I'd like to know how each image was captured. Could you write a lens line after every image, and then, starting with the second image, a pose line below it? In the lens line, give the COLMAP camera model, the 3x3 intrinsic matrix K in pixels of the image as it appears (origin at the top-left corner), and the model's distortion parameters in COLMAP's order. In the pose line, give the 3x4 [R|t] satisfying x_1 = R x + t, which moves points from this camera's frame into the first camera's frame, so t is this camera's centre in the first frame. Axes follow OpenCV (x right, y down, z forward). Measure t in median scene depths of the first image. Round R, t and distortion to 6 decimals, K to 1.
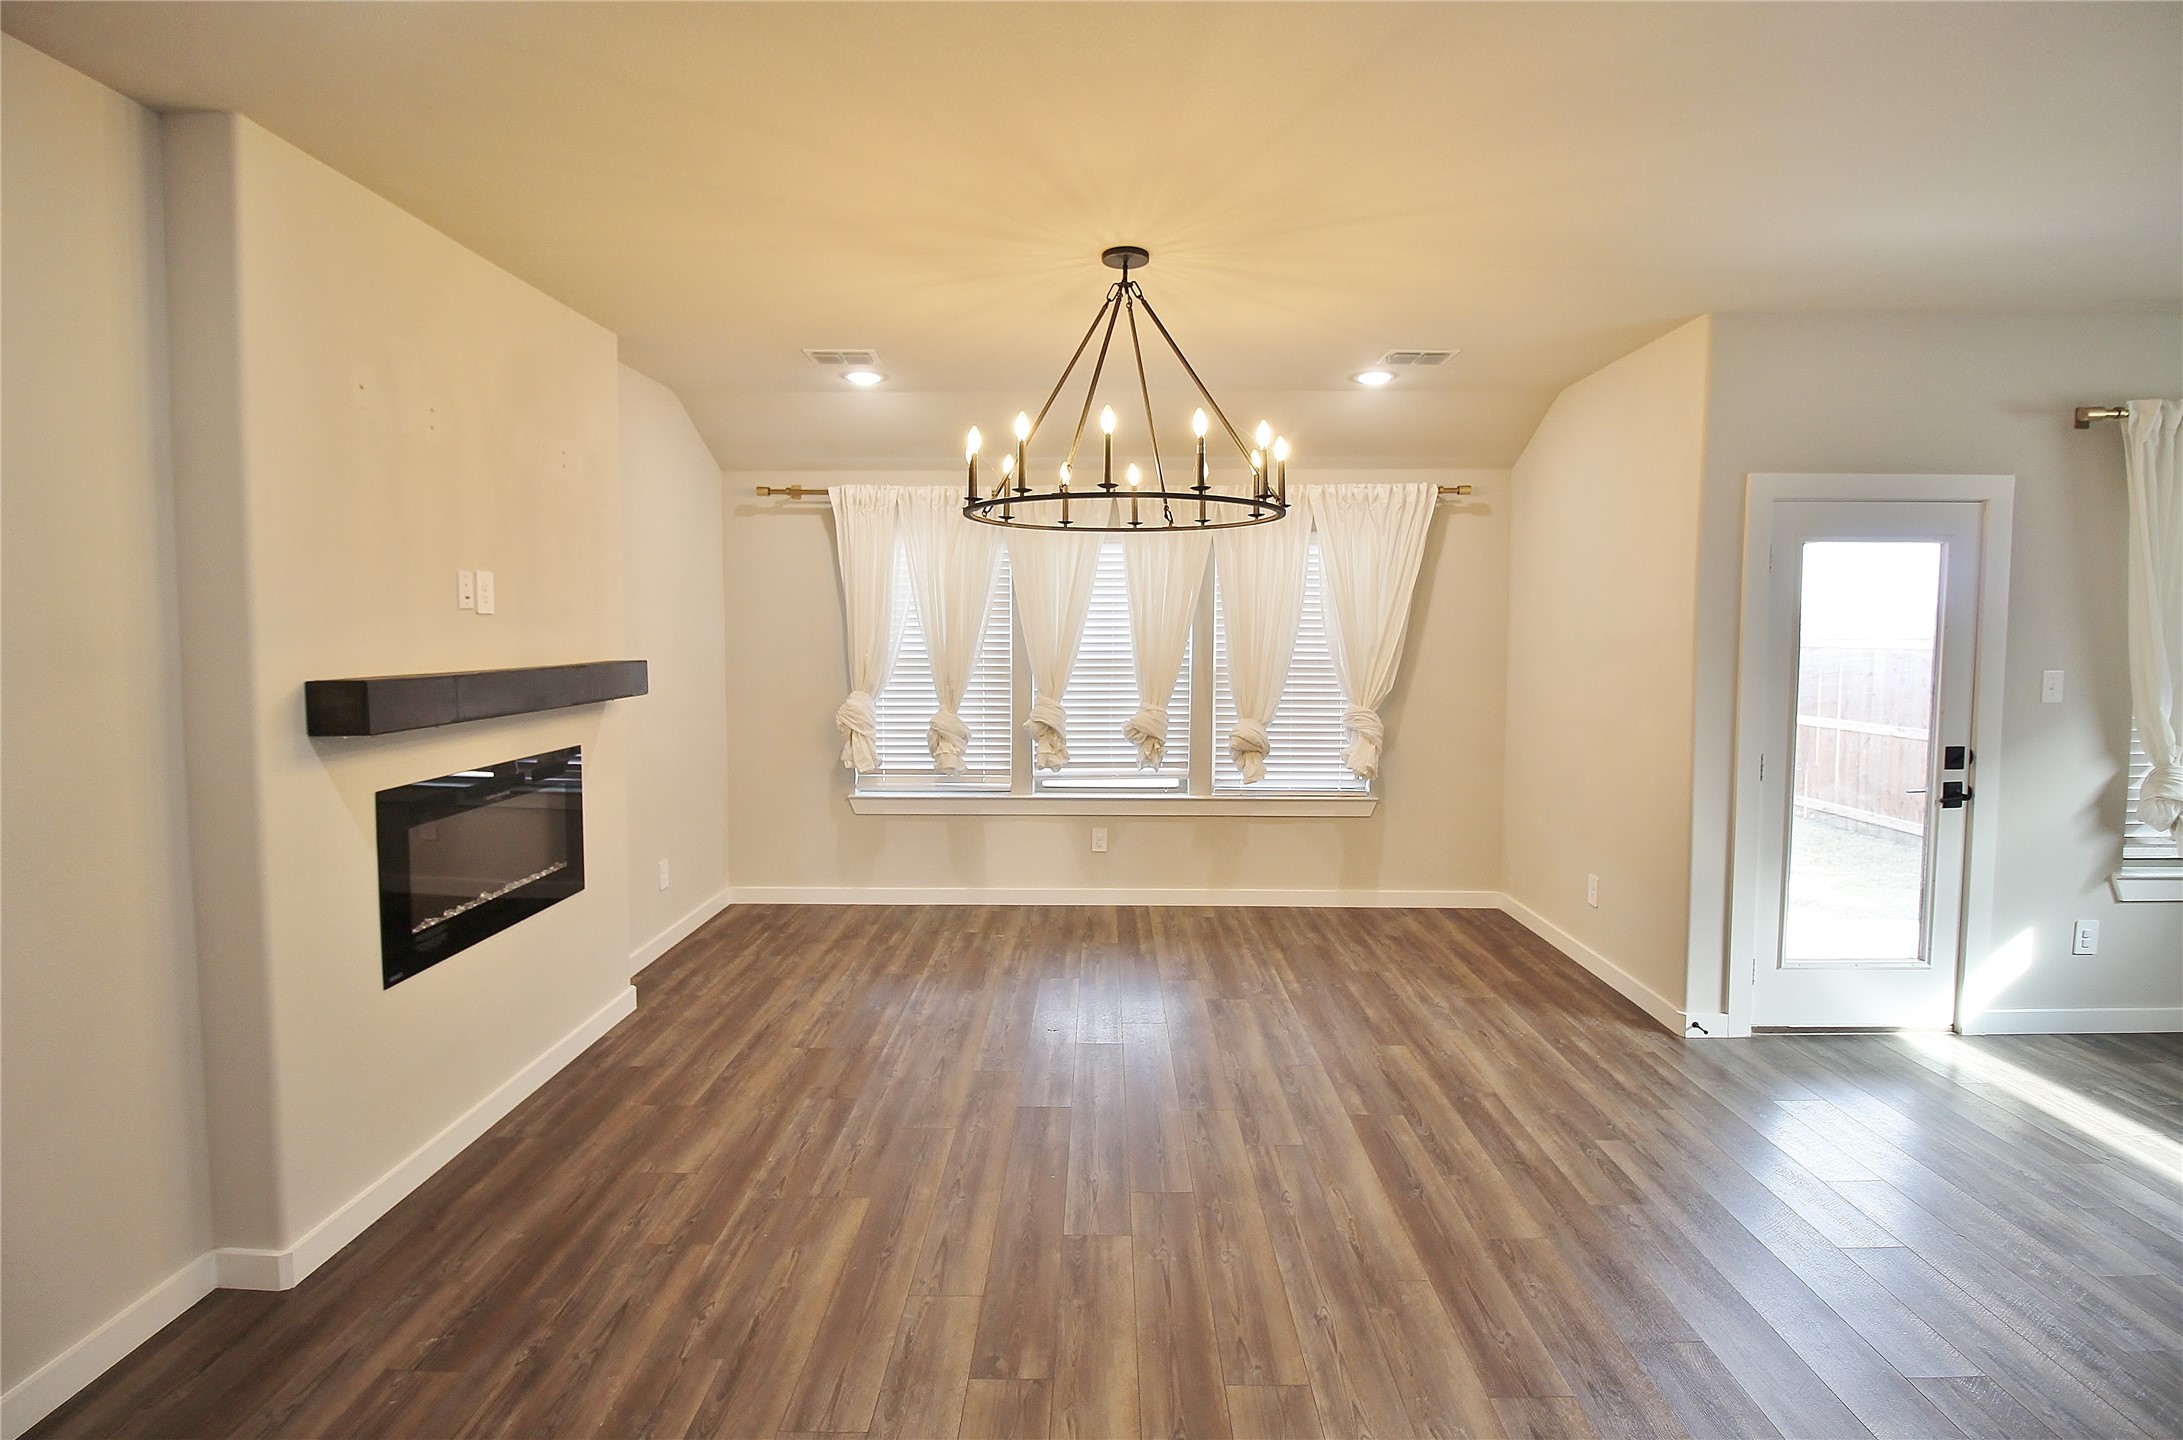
lens RADIAL K [[1015.0, 0, 1088.8], [0, 1015.0, 690.3], [0, 0, 1]] dist [-0.001448, -0.016529]
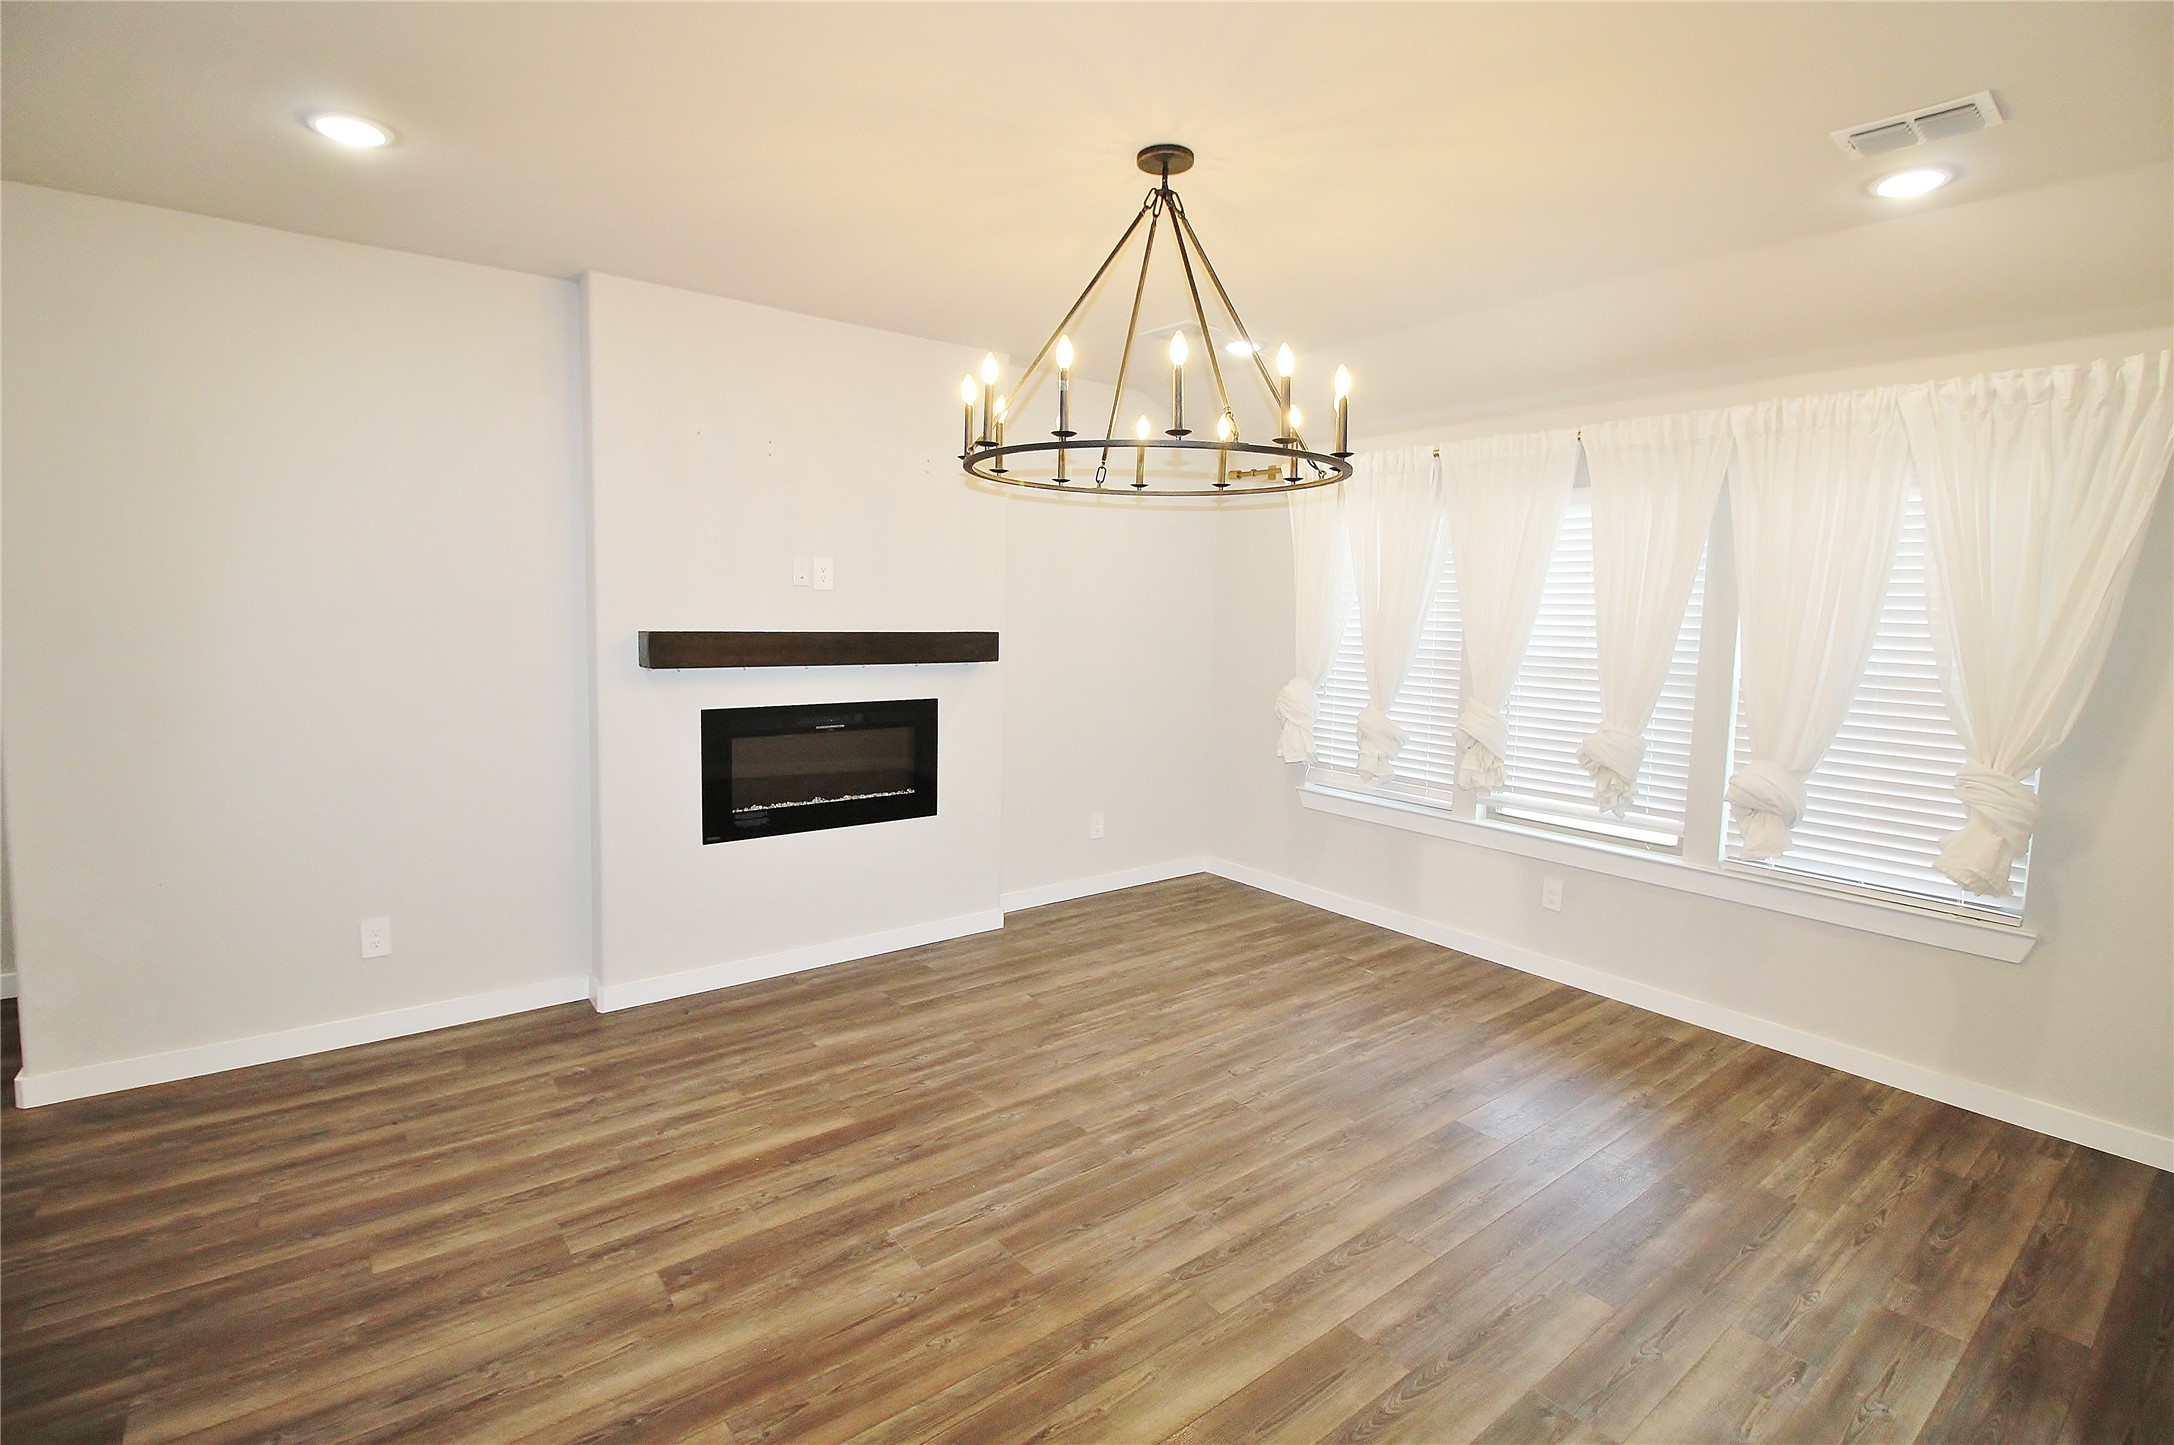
lens RADIAL K [[1003.7, 0, 1082.7], [0, 1003.7, 692.4], [0, 0, 1]] dist [-0.001019, -0.014242]
pose [[0.622745, 0.081016, -0.778219, 0.560745], [-0.069905, 0.996408, 0.047791, -0.023817], [0.779296, 0.024639, 0.626172, 0.376876]]
